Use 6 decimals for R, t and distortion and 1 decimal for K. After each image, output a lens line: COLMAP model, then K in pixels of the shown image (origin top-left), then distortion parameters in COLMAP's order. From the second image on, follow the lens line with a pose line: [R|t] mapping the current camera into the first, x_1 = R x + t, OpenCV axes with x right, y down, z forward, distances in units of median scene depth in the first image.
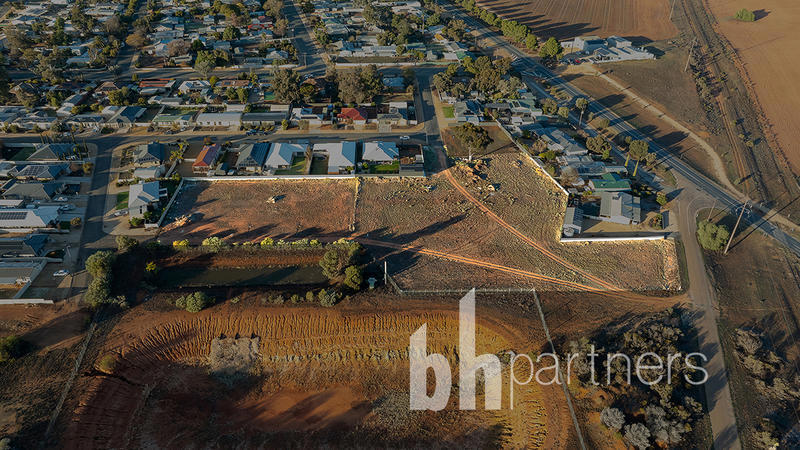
lens RADIAL K [[565.4, 0, 400.0], [0, 565.4, 225.0], [0, 0, 1]] dist [-0.044738, 0.045229]
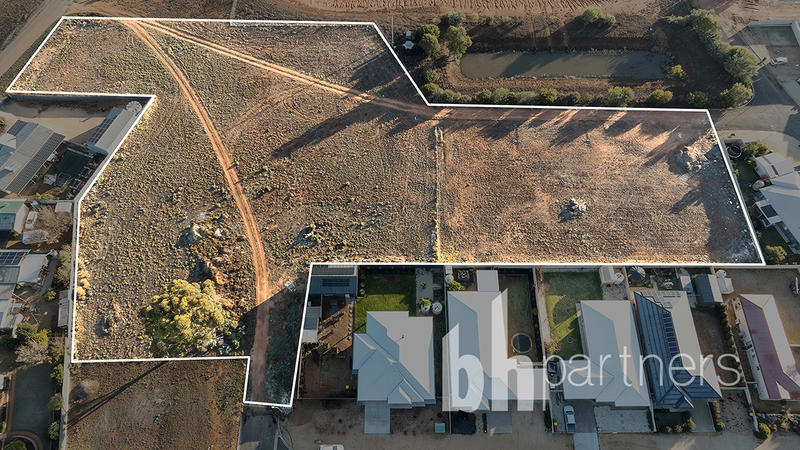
lens RADIAL K [[565.4, 0, 400.0], [0, 565.4, 225.0], [0, 0, 1]] dist [-0.044738, 0.045229]
pose [[-0.999239, -0.037136, 0.011920, -0.050463], [0.015414, -0.095277, 0.995331, -0.693991], [-0.035827, 0.994758, 0.095777, 1.049933]]
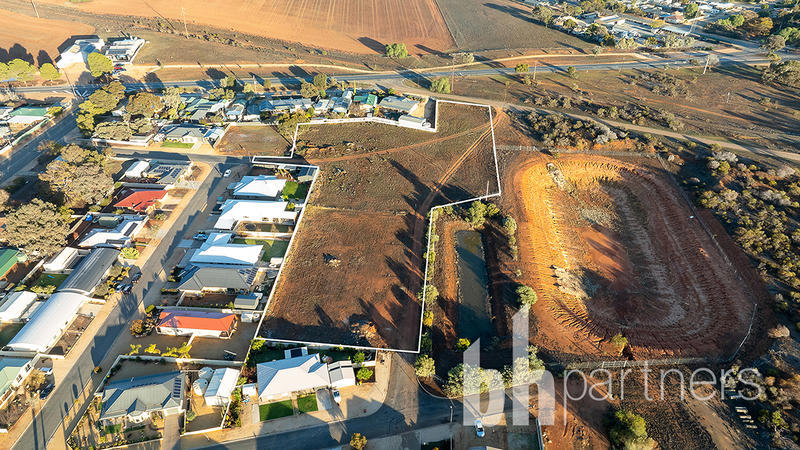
lens RADIAL K [[565.4, 0, 400.0], [0, 565.4, 225.0], [0, 0, 1]] dist [-0.044738, 0.045229]
pose [[0.104491, -0.559781, 0.822026, -0.951722], [0.540393, 0.725843, 0.425591, -0.422483], [-0.834899, 0.399747, 0.378345, 0.622906]]
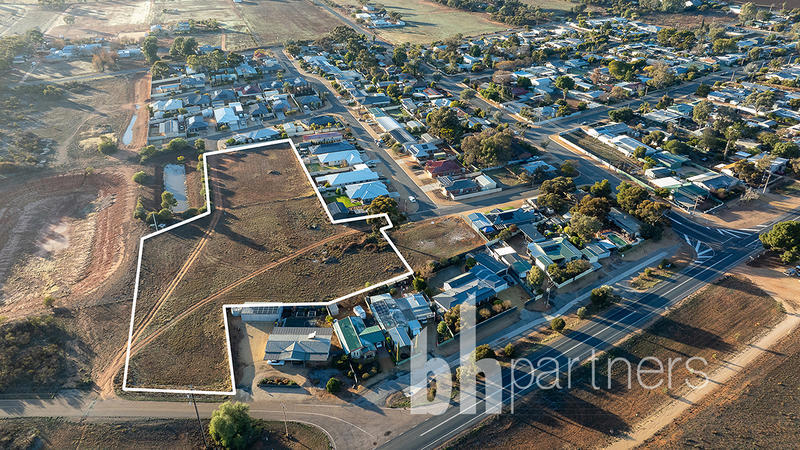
lens RADIAL K [[565.4, 0, 400.0], [0, 565.4, 225.0], [0, 0, 1]] dist [-0.044738, 0.045229]
pose [[0.306798, 0.459134, -0.833709, 1.051103], [-0.523579, 0.812917, 0.255011, -0.455745], [0.794821, 0.358276, 0.489794, 0.706161]]
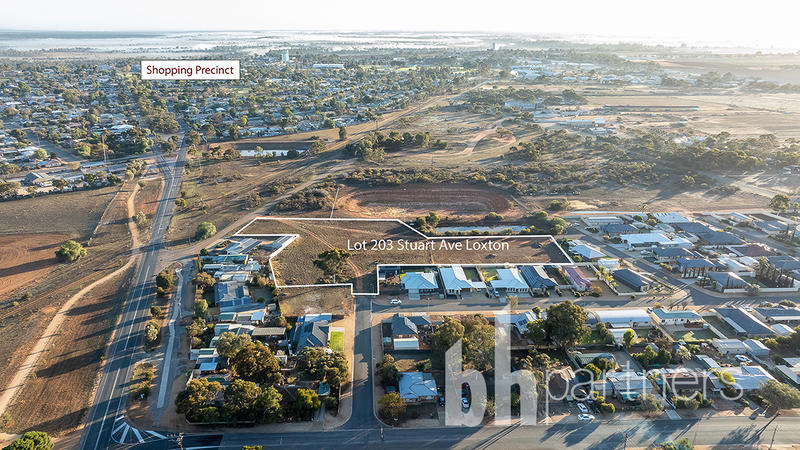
lens RADIAL K [[565.4, 0, 400.0], [0, 565.4, 225.0], [0, 0, 1]] dist [-0.044738, 0.045229]
pose [[-0.999714, -0.004228, -0.023534, 0.031368], [-0.021291, 0.605365, 0.795664, -1.255800], [0.010883, 0.795937, -0.605282, 1.904742]]
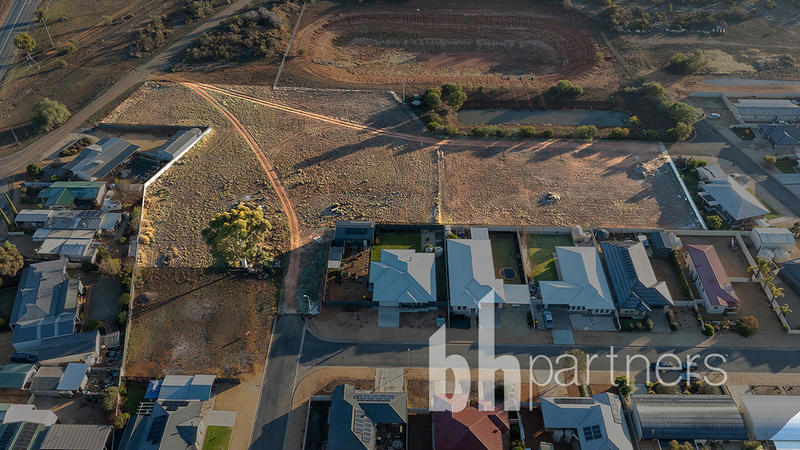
lens RADIAL K [[680.7, 0, 400.0], [0, 680.7, 225.0], [0, 0, 1]] dist [-0.021202, -0.011000]
pose [[-0.998455, -0.045473, 0.031922, -0.062369], [0.018034, 0.278204, 0.960353, -0.956165], [-0.052551, 0.959445, -0.276955, 1.396558]]
